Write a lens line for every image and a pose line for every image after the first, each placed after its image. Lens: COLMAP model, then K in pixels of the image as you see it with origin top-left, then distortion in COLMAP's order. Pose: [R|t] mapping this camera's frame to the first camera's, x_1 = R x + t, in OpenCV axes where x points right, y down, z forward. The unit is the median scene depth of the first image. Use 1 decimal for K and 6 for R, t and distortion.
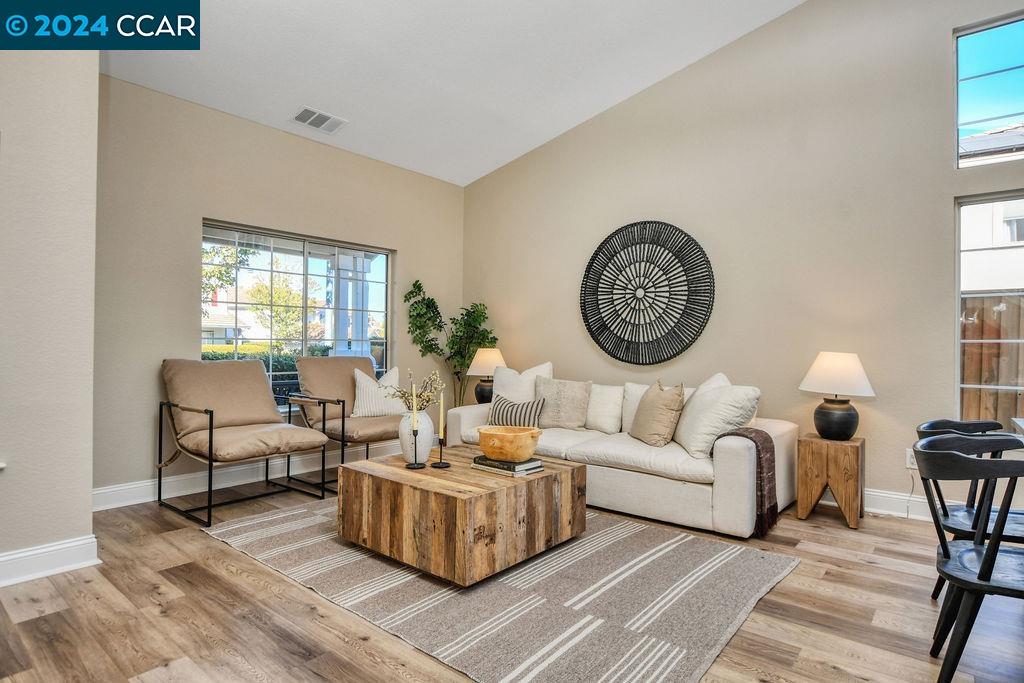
lens RADIAL K [[547.1, 0, 514.6], [0, 547.1, 344.6], [0, 0, 1]] dist [-0.027327, 0.005622]
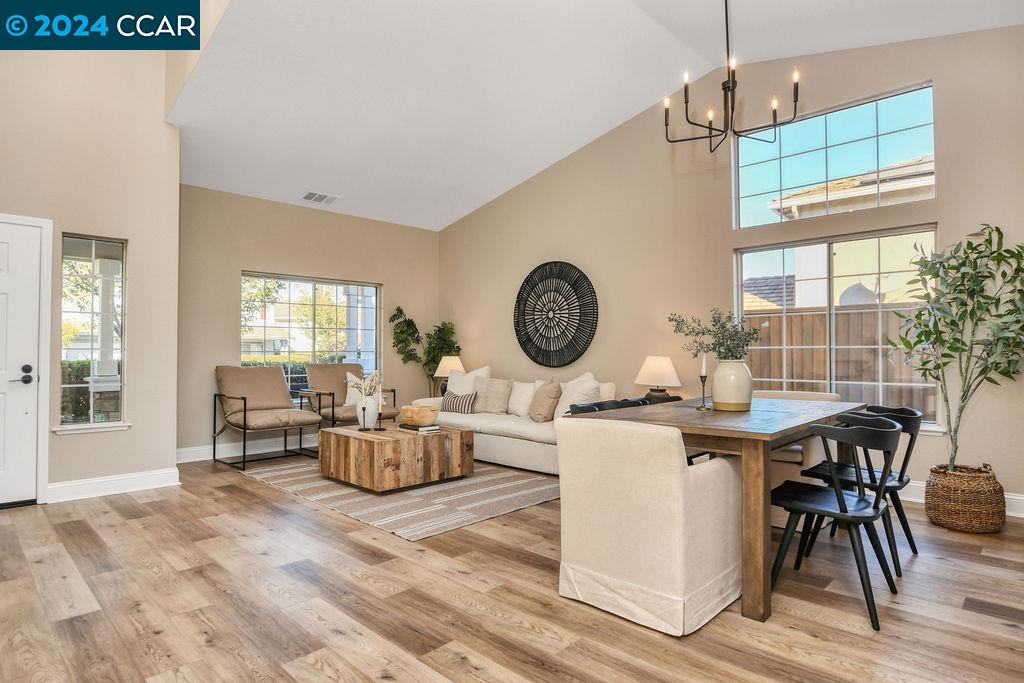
lens RADIAL K [[547.1, 0, 508.8], [0, 547.1, 342.3], [0, 0, 1]] dist [-0.027327, 0.005622]
pose [[0.996341, -0.014057, -0.084308, 0.275937], [0.012521, 0.999746, -0.018721, -0.001229], [0.084550, 0.017597, 0.996264, -0.417418]]
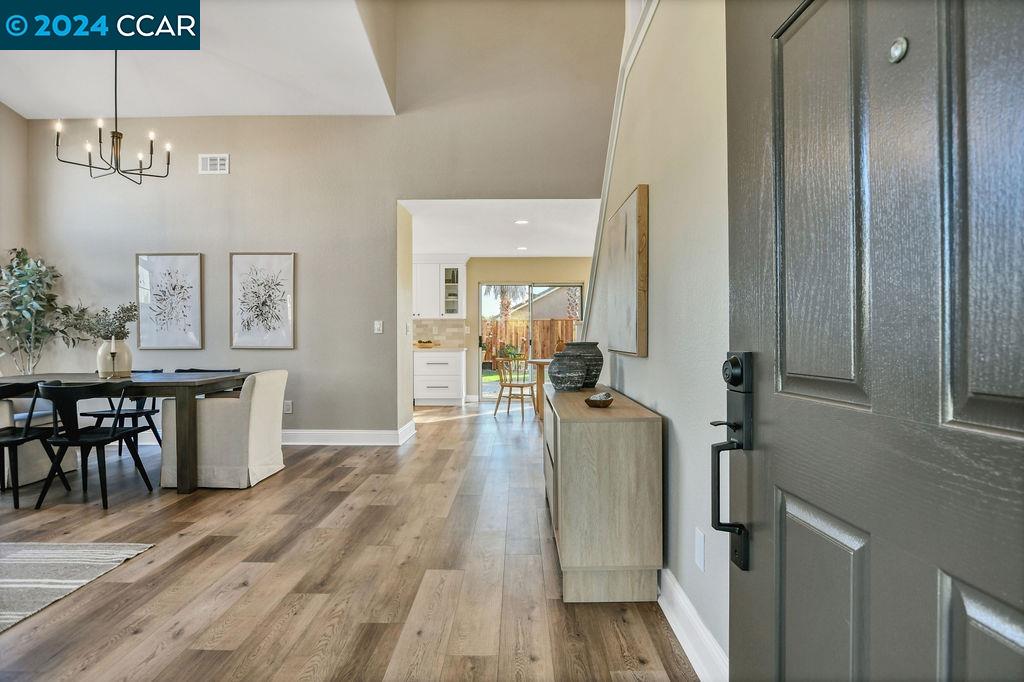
lens RADIAL K [[547.1, 0, 511.4], [0, 547.1, 348.0], [0, 0, 1]] dist [-0.027327, 0.005622]
pose [[-0.621828, -0.021419, 0.782861, -0.784571], [-0.008662, 0.999753, 0.020473, 0.000903], [-0.783106, 0.005949, -0.621860, 0.458816]]
